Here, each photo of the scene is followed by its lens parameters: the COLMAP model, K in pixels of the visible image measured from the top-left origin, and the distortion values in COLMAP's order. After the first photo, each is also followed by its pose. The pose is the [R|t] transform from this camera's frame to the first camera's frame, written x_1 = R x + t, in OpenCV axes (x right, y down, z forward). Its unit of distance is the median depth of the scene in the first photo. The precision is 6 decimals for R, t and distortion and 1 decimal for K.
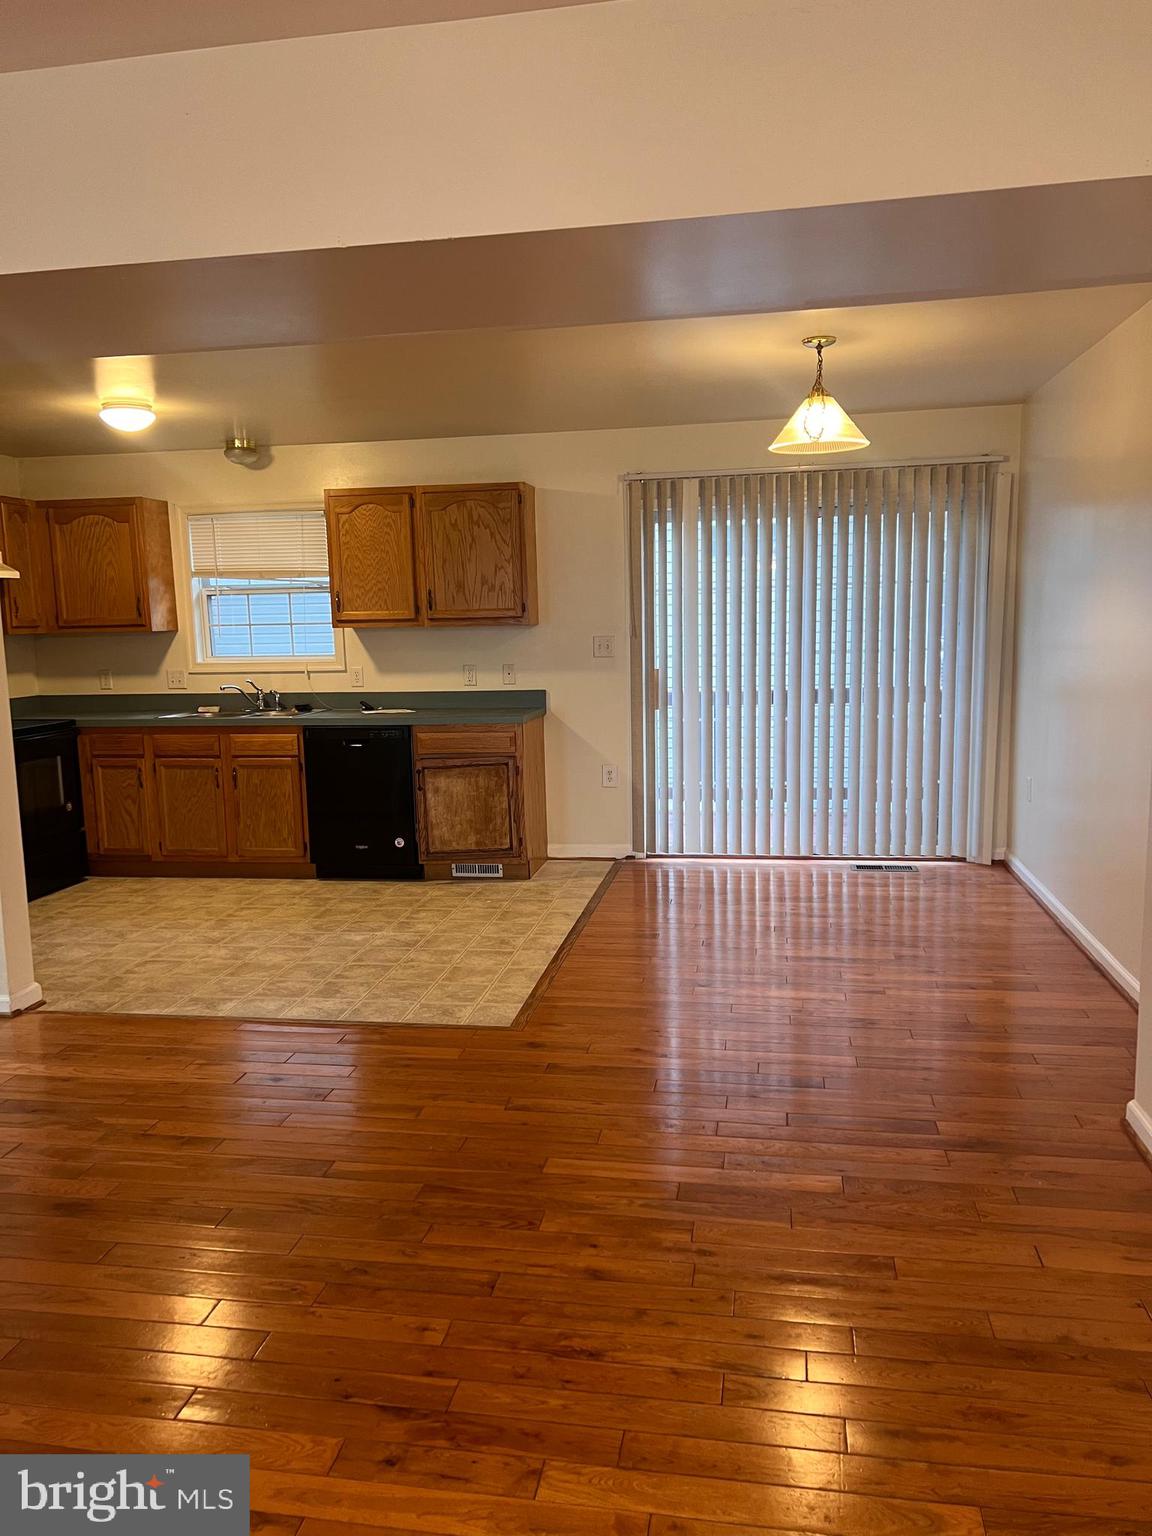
lens RADIAL K [[1135.8, 0, 577.1], [0, 1135.8, 770.4], [0, 0, 1]] dist [0.039101, -0.002495]
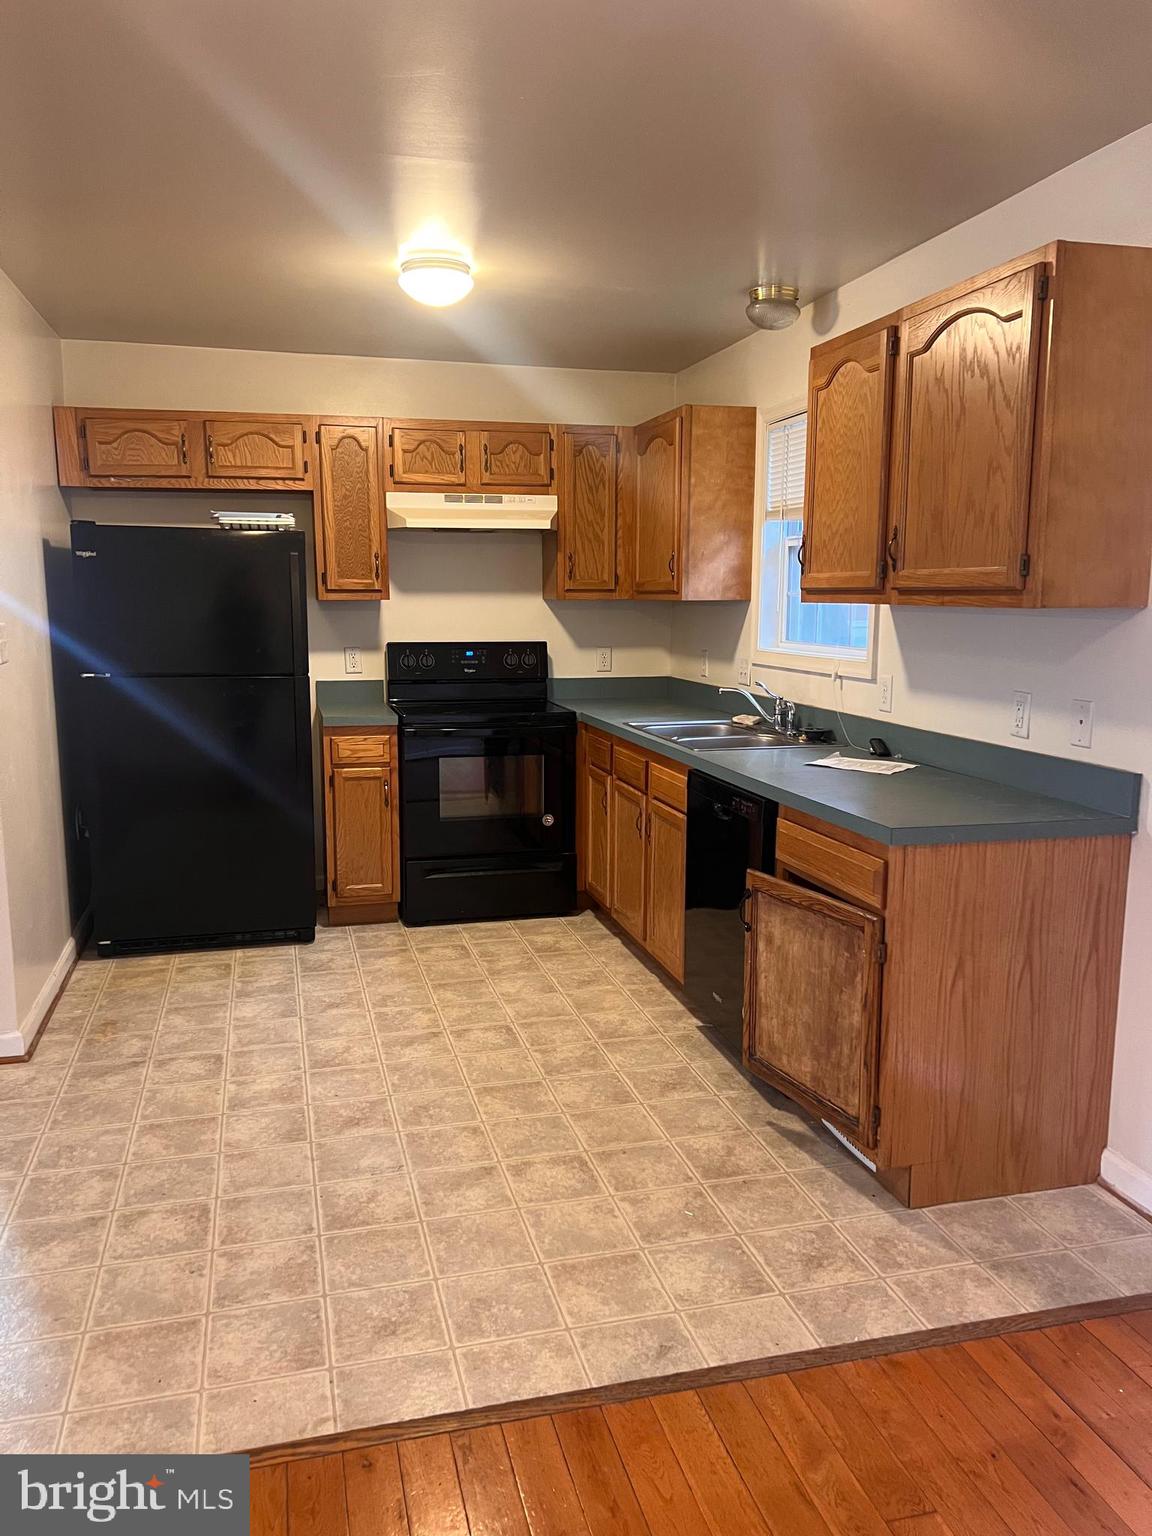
lens RADIAL K [[1135.8, 0, 570.2], [0, 1135.8, 769.6], [0, 0, 1]] dist [0.039101, -0.002495]
pose [[0.400136, 0.163950, -0.901672, 0.299611], [-0.127804, 0.984237, 0.122247, -0.114664], [0.907501, 0.066322, 0.414782, 0.782040]]
